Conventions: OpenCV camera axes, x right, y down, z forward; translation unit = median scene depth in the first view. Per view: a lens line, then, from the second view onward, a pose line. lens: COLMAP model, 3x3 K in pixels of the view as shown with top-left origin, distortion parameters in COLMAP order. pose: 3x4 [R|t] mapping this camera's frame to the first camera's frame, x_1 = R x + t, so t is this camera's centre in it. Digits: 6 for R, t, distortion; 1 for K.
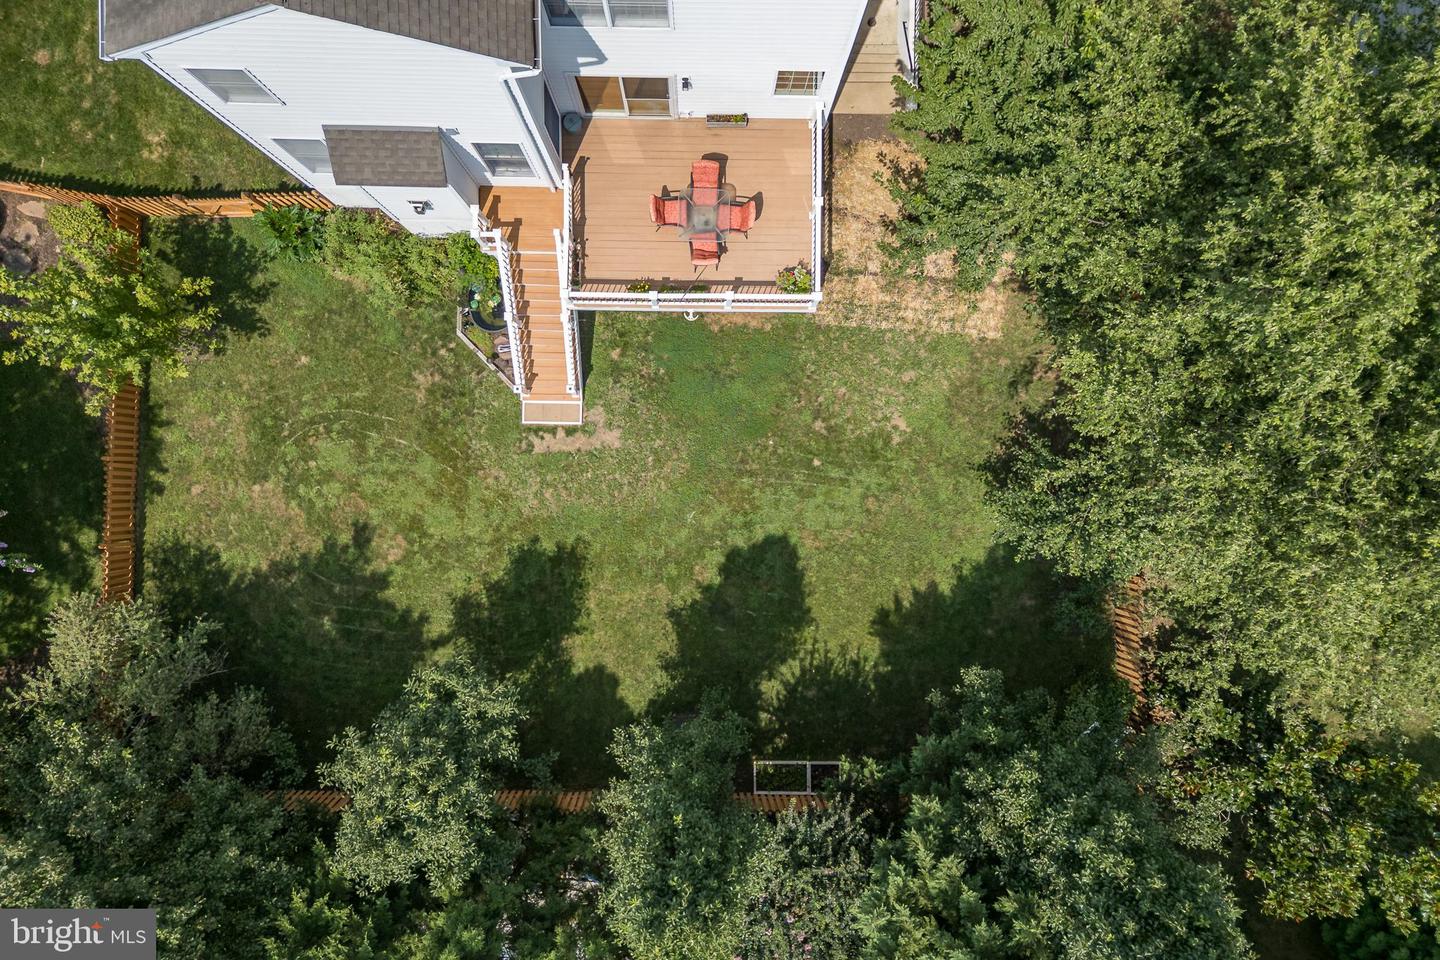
lens RADIAL K [[1010.8, 0, 724.8], [0, 1010.8, 485.3], [0, 0, 1]] dist [0.057097, -0.048522]
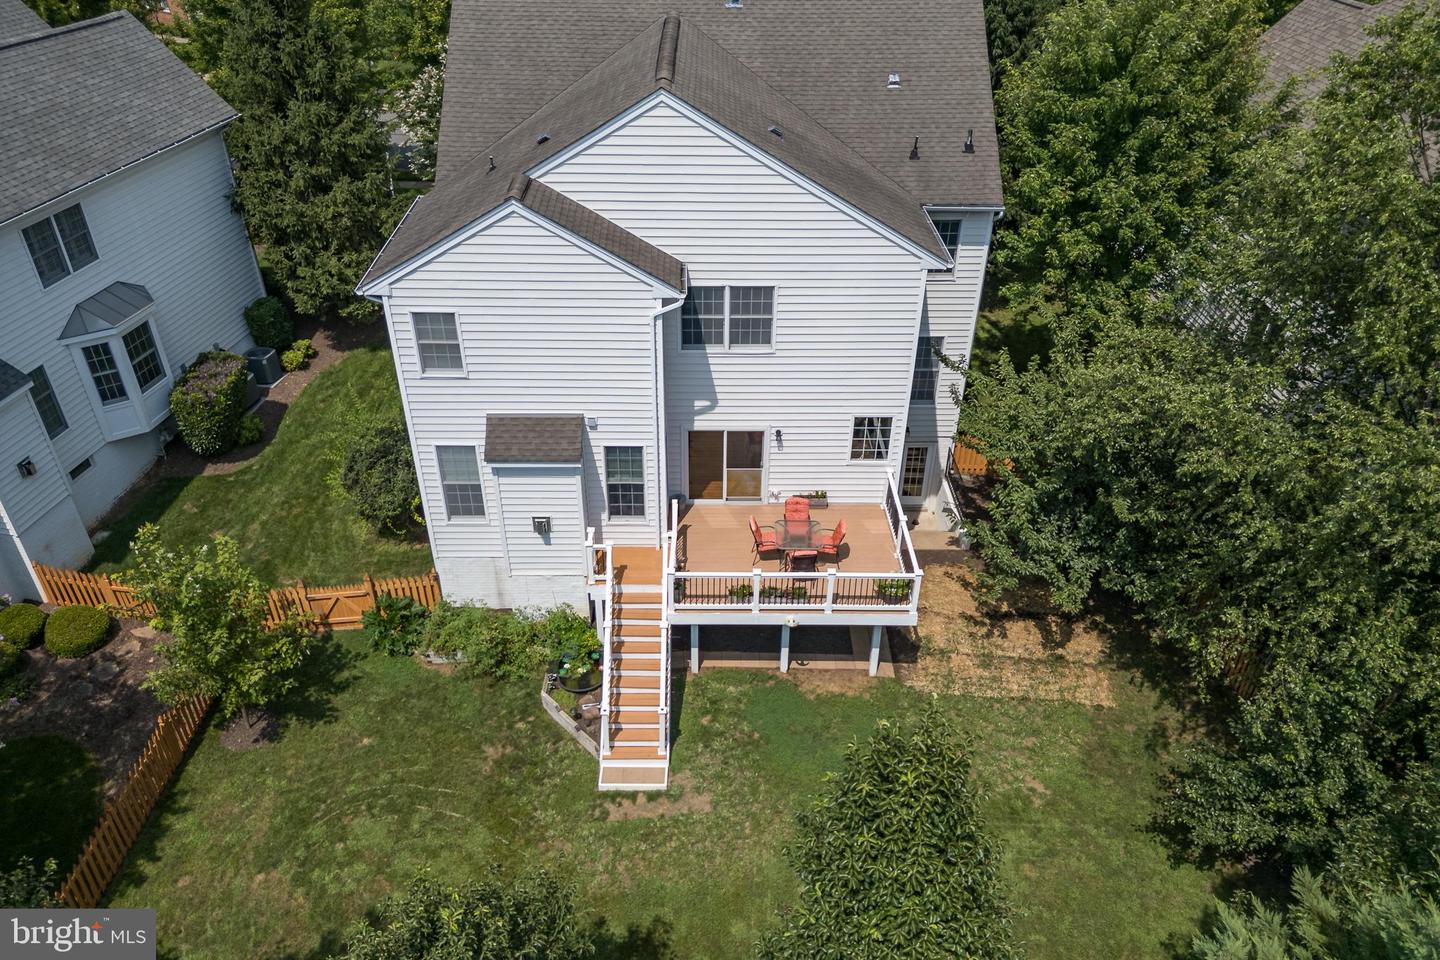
lens RADIAL K [[1010.8, 0, 715.4], [0, 1010.8, 479.2], [0, 0, 1]] dist [0.057097, -0.048522]
pose [[0.999756, -0.020906, 0.007082, -0.100432], [0.017589, 0.560717, -0.827821, 0.509288], [0.013336, 0.827744, 0.560948, 0.296328]]
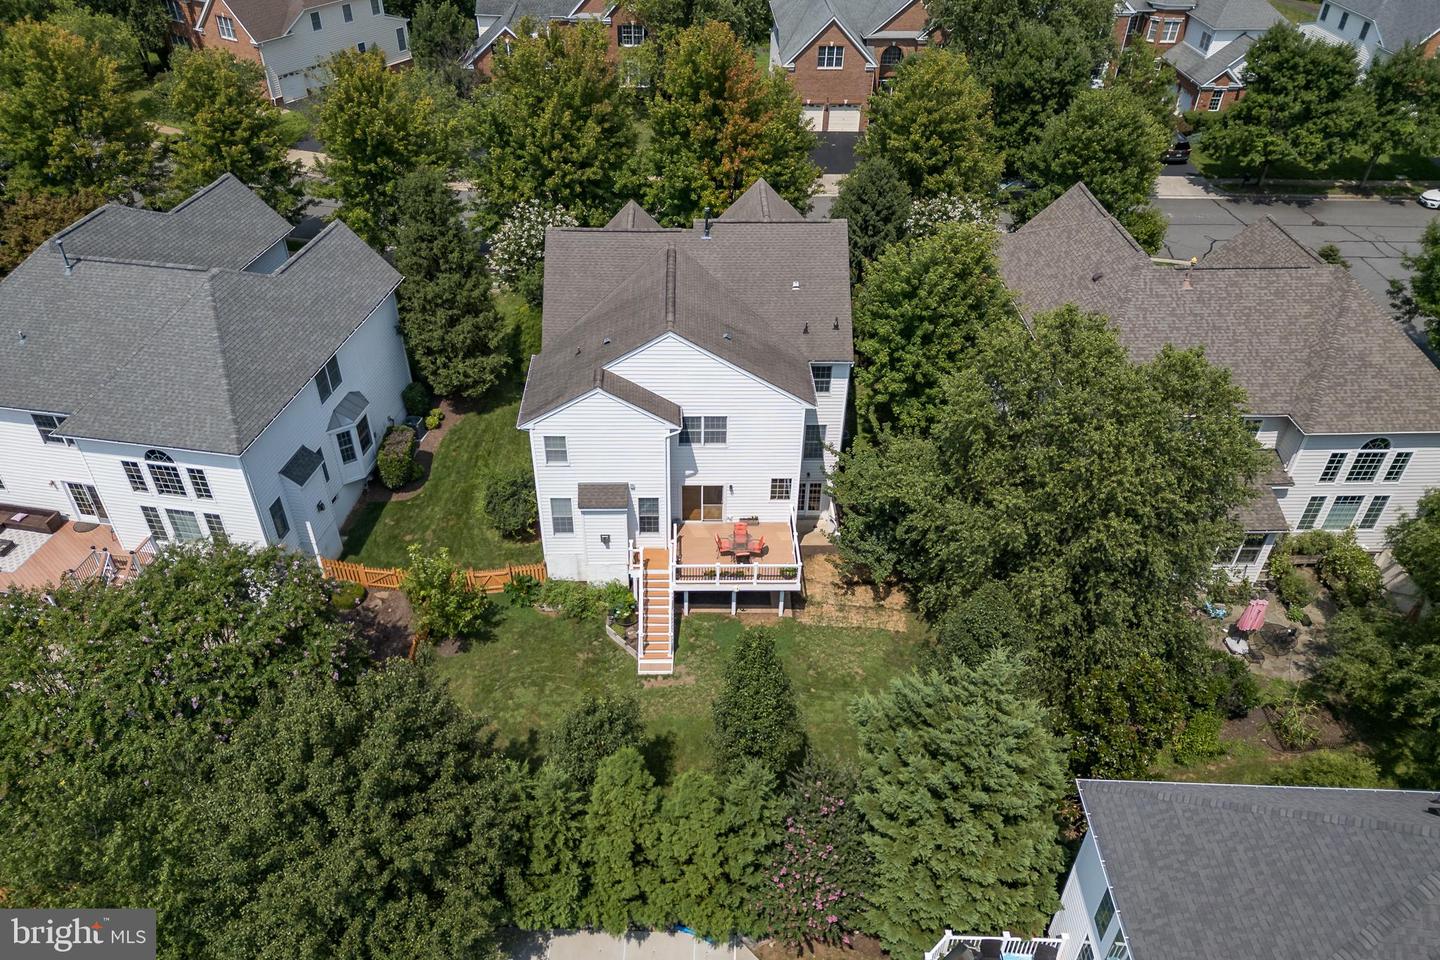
lens RADIAL K [[1010.8, 0, 718.4], [0, 1010.8, 476.5], [0, 0, 1]] dist [0.057097, -0.048522]
pose [[0.999303, -0.024428, 0.028234, -0.104249], [0.037253, 0.602372, -0.797346, 1.103668], [0.002470, 0.797841, 0.602862, -0.293965]]
